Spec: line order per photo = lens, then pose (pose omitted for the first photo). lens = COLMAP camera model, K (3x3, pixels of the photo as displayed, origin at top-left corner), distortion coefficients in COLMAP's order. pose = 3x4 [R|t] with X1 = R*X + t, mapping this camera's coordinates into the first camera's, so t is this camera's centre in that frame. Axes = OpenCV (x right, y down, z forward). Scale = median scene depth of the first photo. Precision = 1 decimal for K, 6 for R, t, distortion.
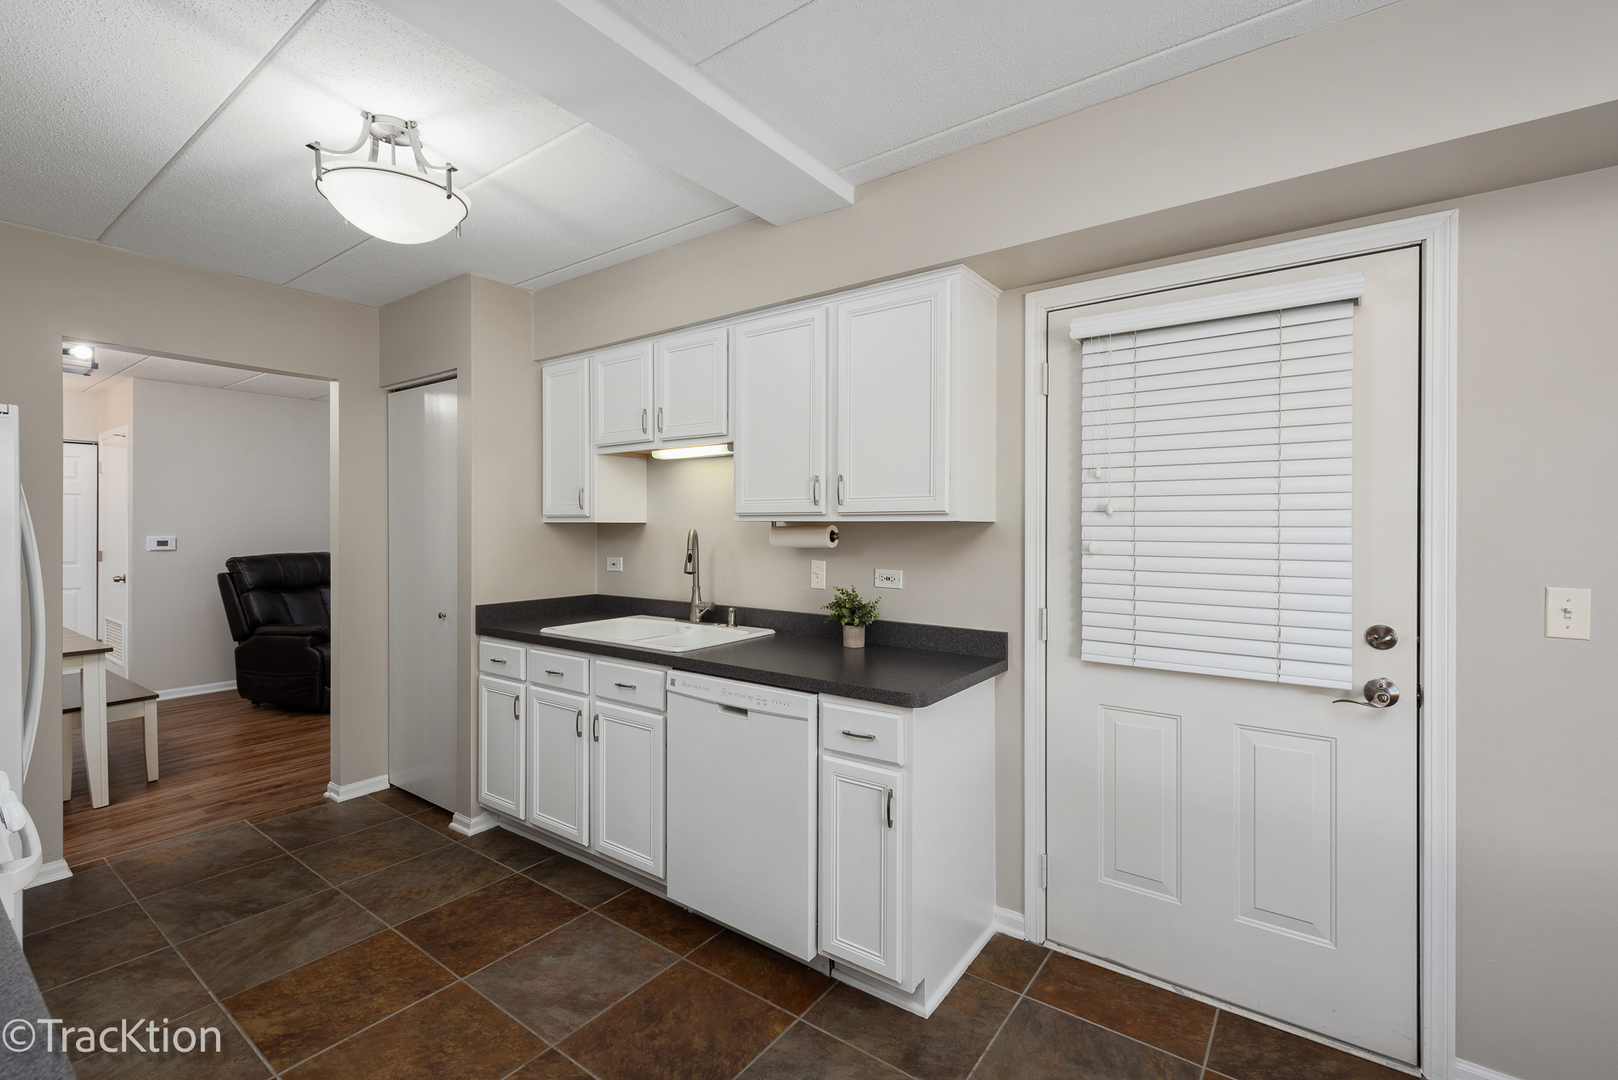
lens RADIAL K [[716.2, 0, 804.2], [0, 716.2, 526.8], [0, 0, 1]] dist [0.011978, -0.002780]
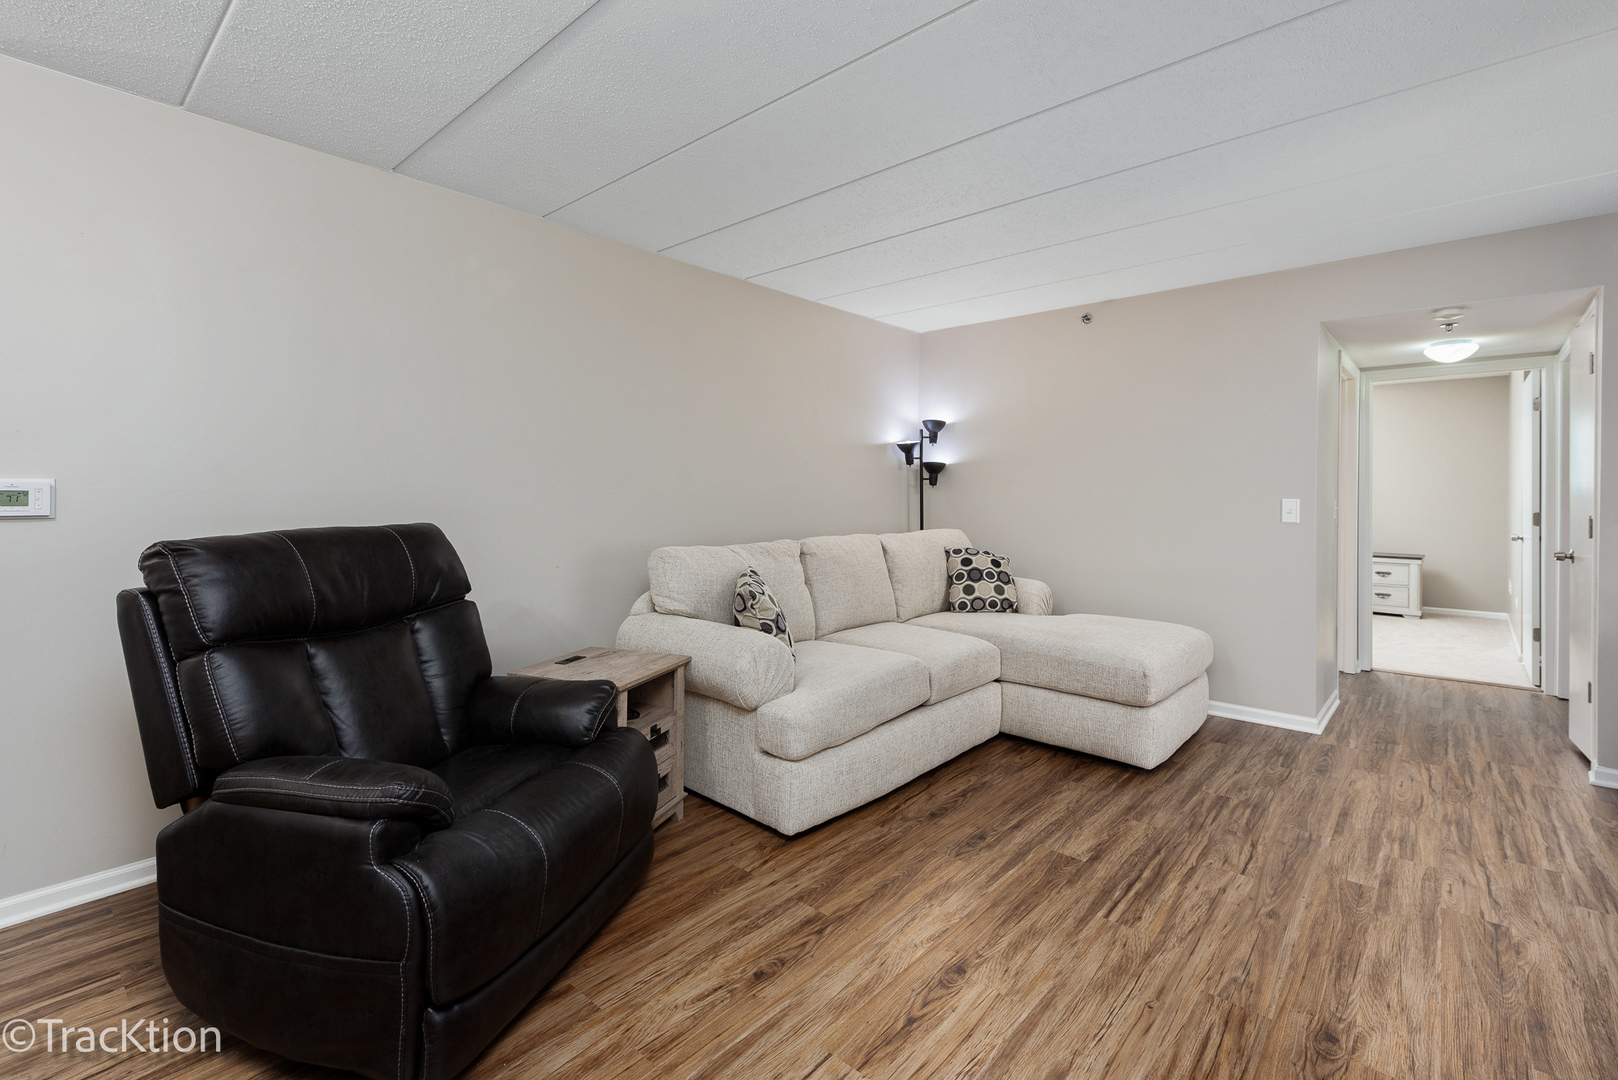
lens RADIAL K [[716.2, 0, 813.1], [0, 716.2, 491.3], [0, 0, 1]] dist [0.011978, -0.002780]
pose [[0.996106, 0.007353, -0.087862, -0.858393], [-0.007525, 0.999970, -0.001625, 0.032339], [0.087847, 0.002280, 0.996131, 1.277099]]
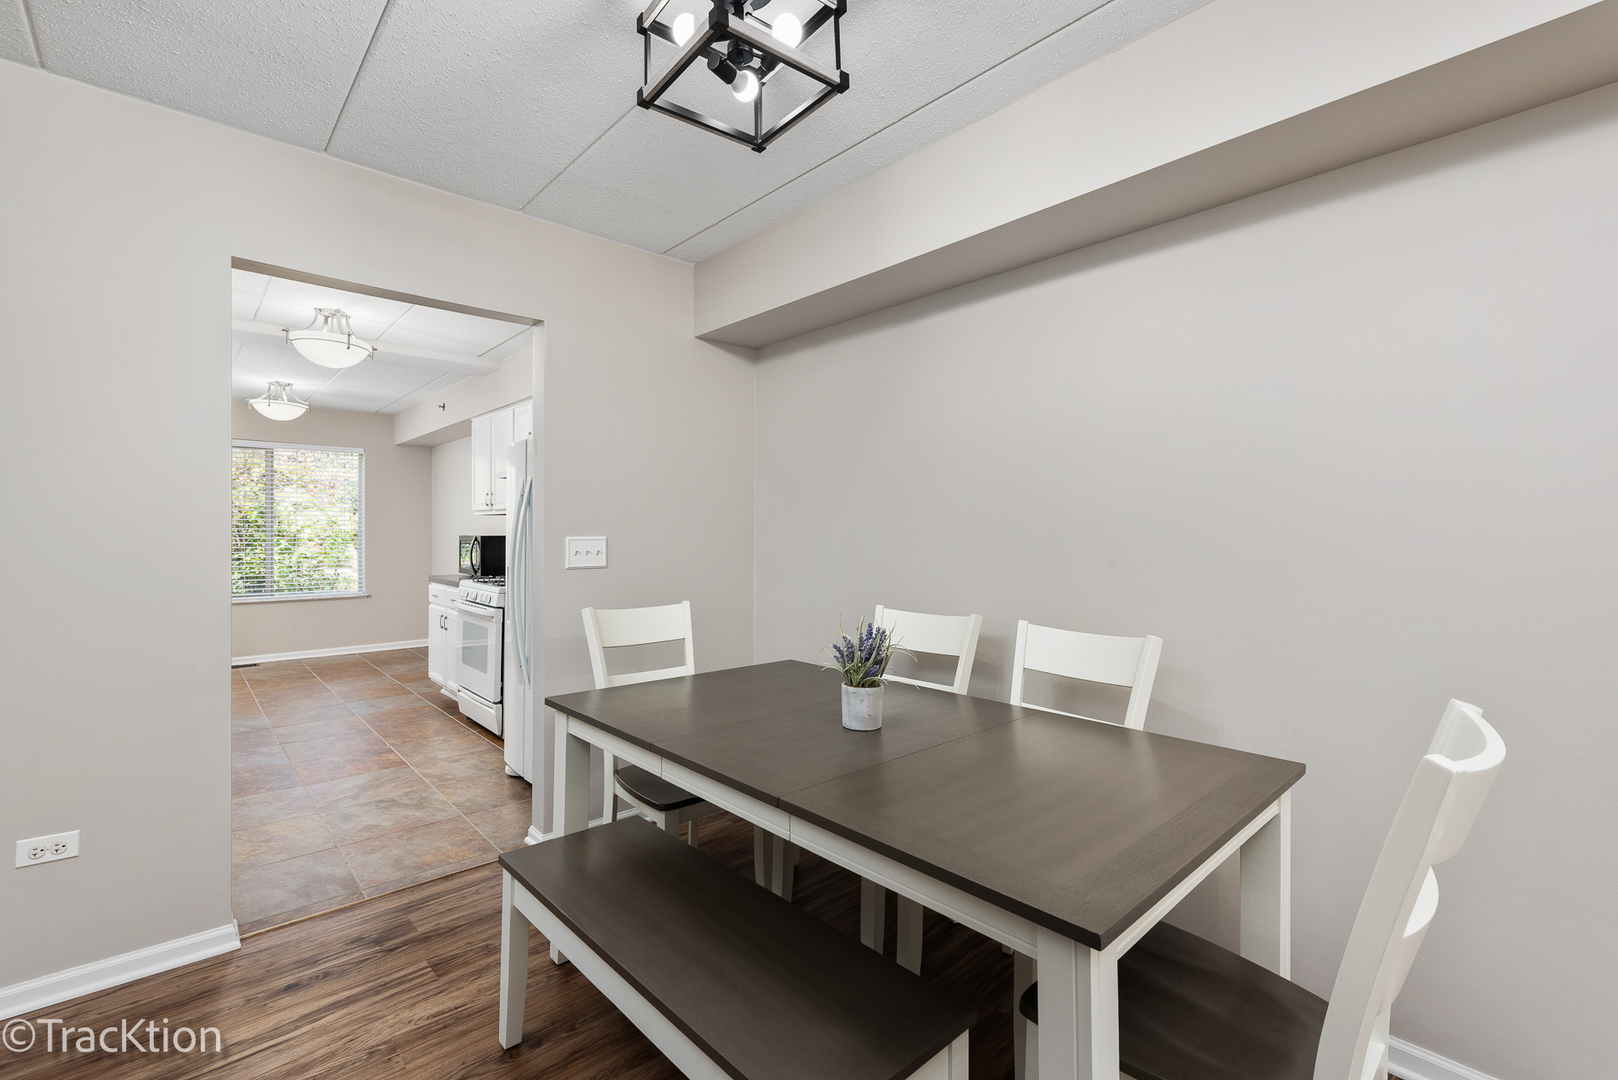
lens RADIAL K [[716.2, 0, 805.3], [0, 716.2, 532.7], [0, 0, 1]] dist [0.011978, -0.002780]
pose [[-0.980411, -0.002088, 0.196952, -1.538720], [-0.001856, 0.999997, 0.001362, 0.034319], [-0.196954, 0.000970, -0.980412, 1.849832]]
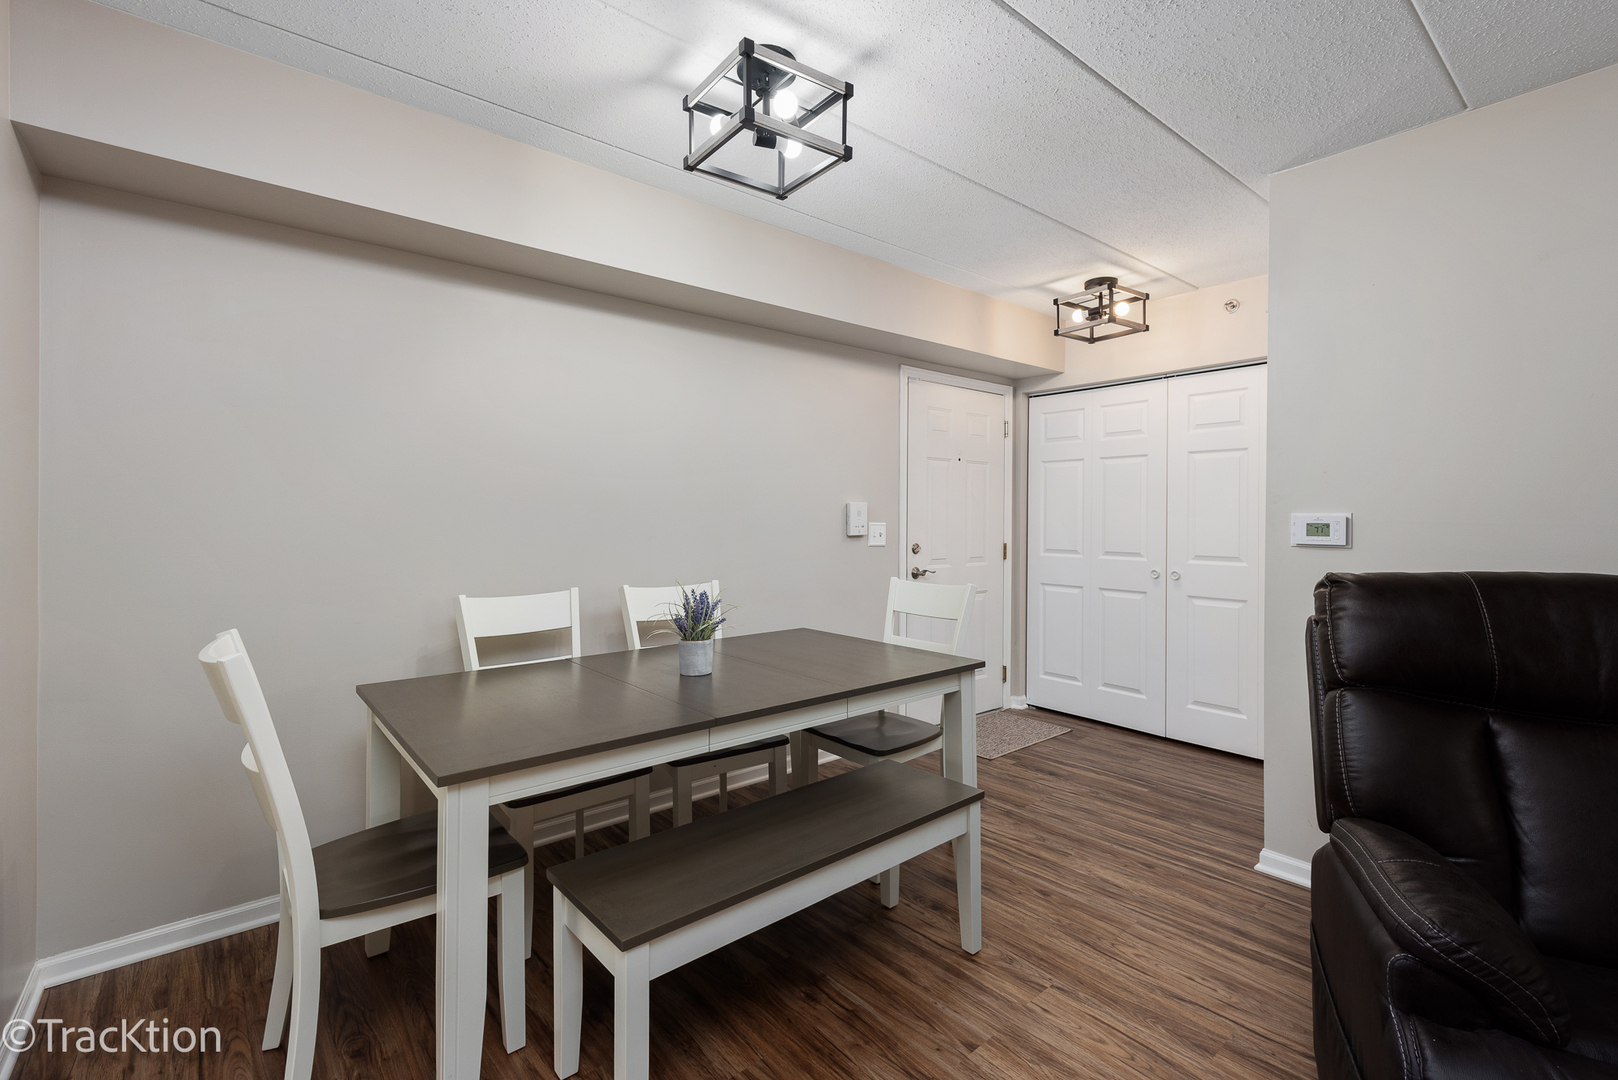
lens RADIAL K [[716.2, 0, 805.7], [0, 716.2, 515.9], [0, 0, 1]] dist [0.011978, -0.002780]
pose [[-0.239189, -0.003128, -0.970968, -0.747954], [-0.007584, 0.999970, -0.001353, 0.033399], [0.970943, 0.007040, -0.239205, 1.534768]]
